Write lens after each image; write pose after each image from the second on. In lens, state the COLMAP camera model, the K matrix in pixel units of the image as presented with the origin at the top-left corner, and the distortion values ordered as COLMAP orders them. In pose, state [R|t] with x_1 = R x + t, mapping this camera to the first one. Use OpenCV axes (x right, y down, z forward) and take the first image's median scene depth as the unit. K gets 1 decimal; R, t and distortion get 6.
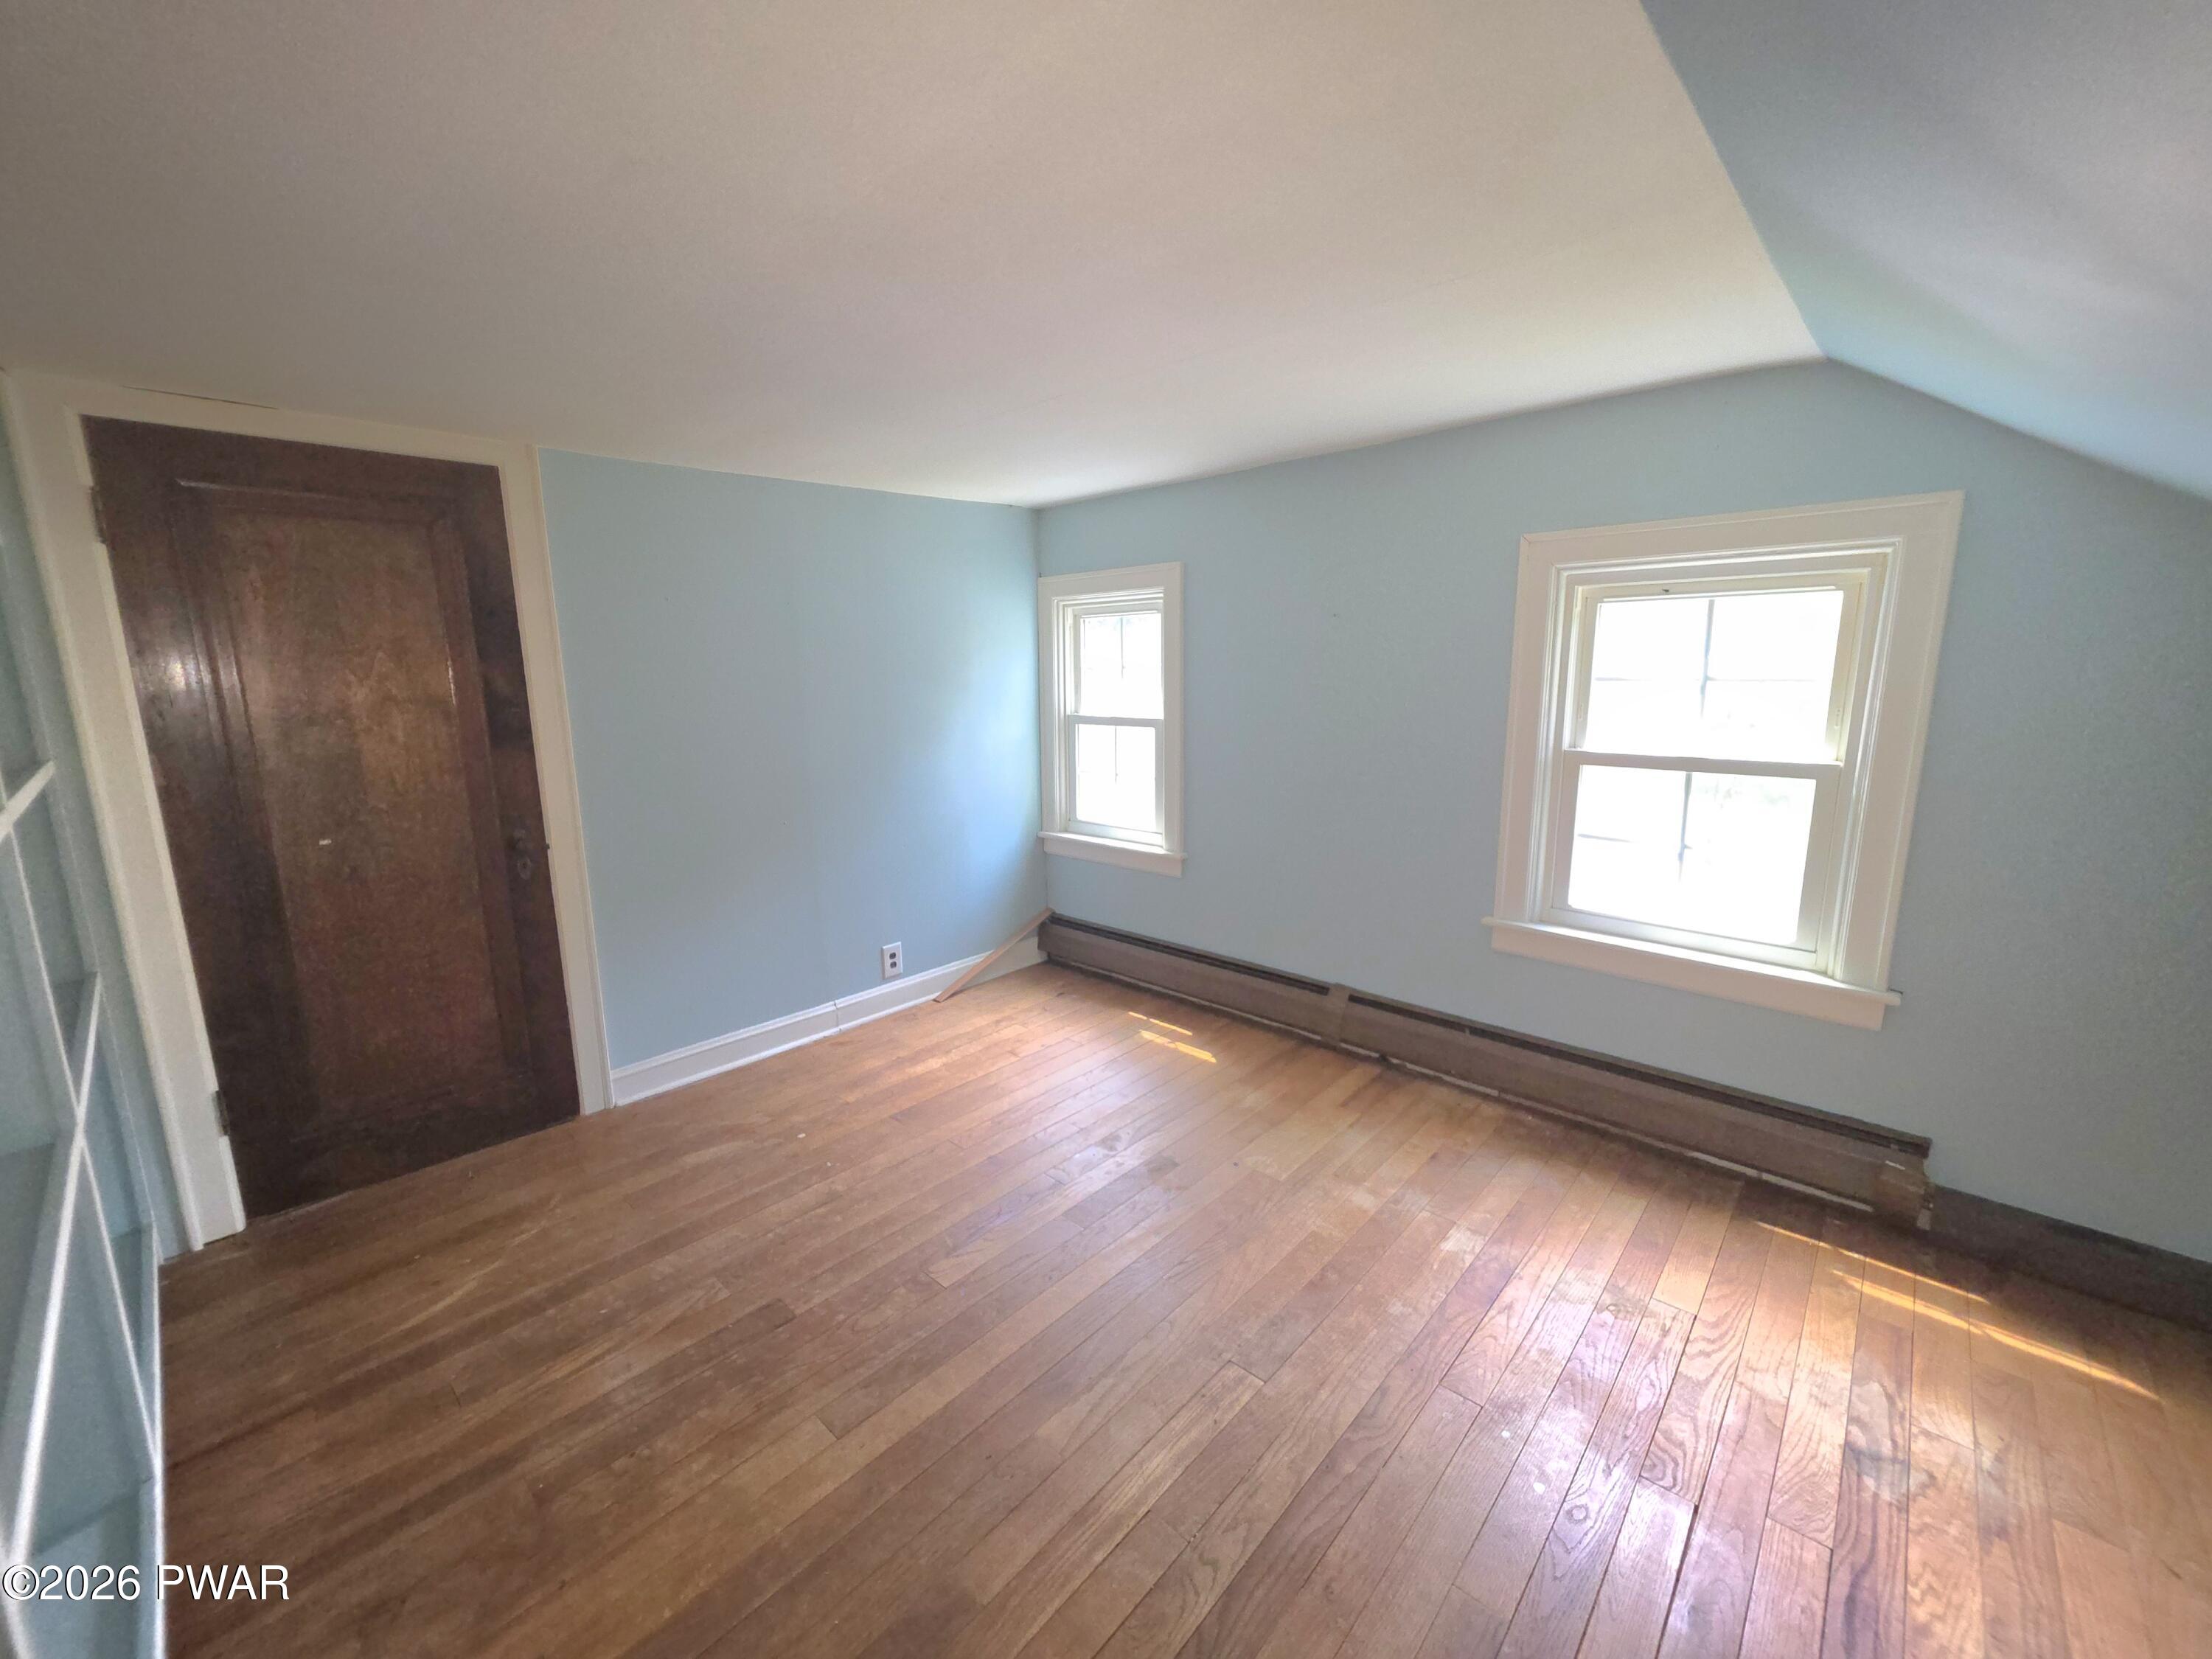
lens RADIAL K [[887.2, 0, 1090.6], [0, 887.2, 827.8], [0, 0, 1]] dist [0.001068, -0.000112]
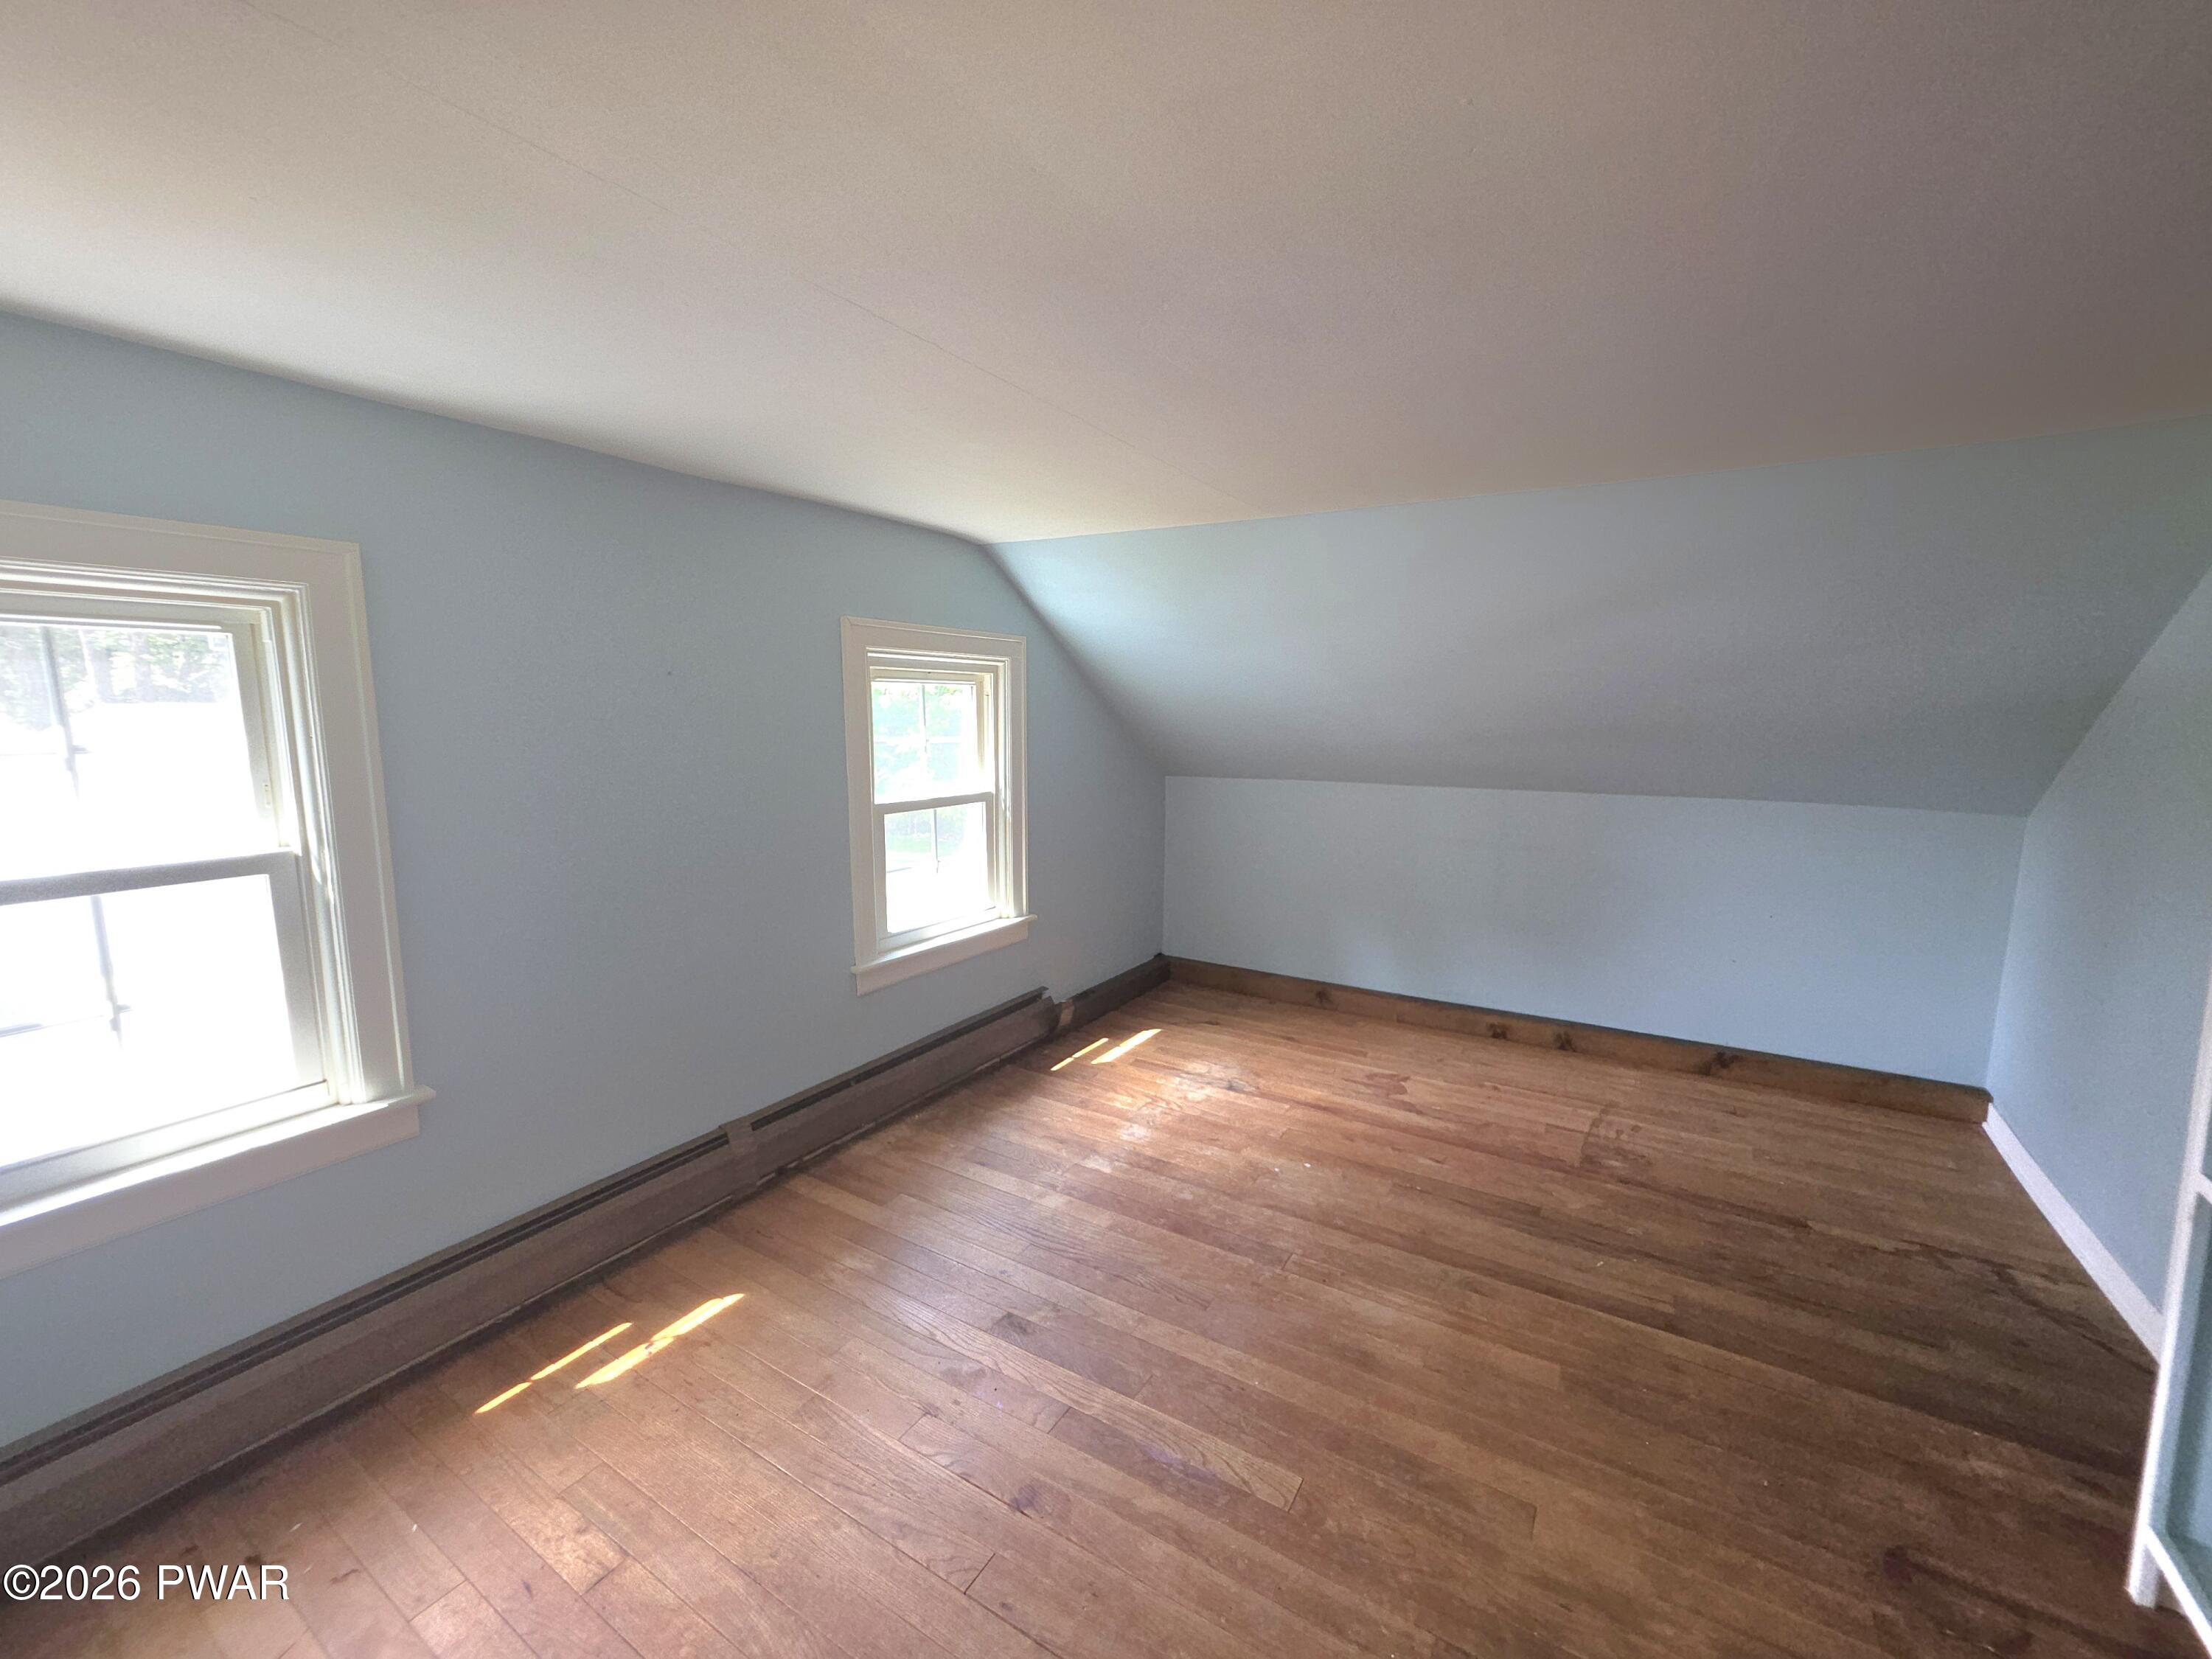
lens RADIAL K [[887.2, 0, 1091.4], [0, 887.2, 828.8], [0, 0, 1]] dist [0.001068, -0.000112]
pose [[-0.187570, -0.117370, 0.975214, -0.667390], [0.182433, 0.971398, 0.152000, -0.182781], [-0.965161, 0.206421, -0.160793, 0.922659]]
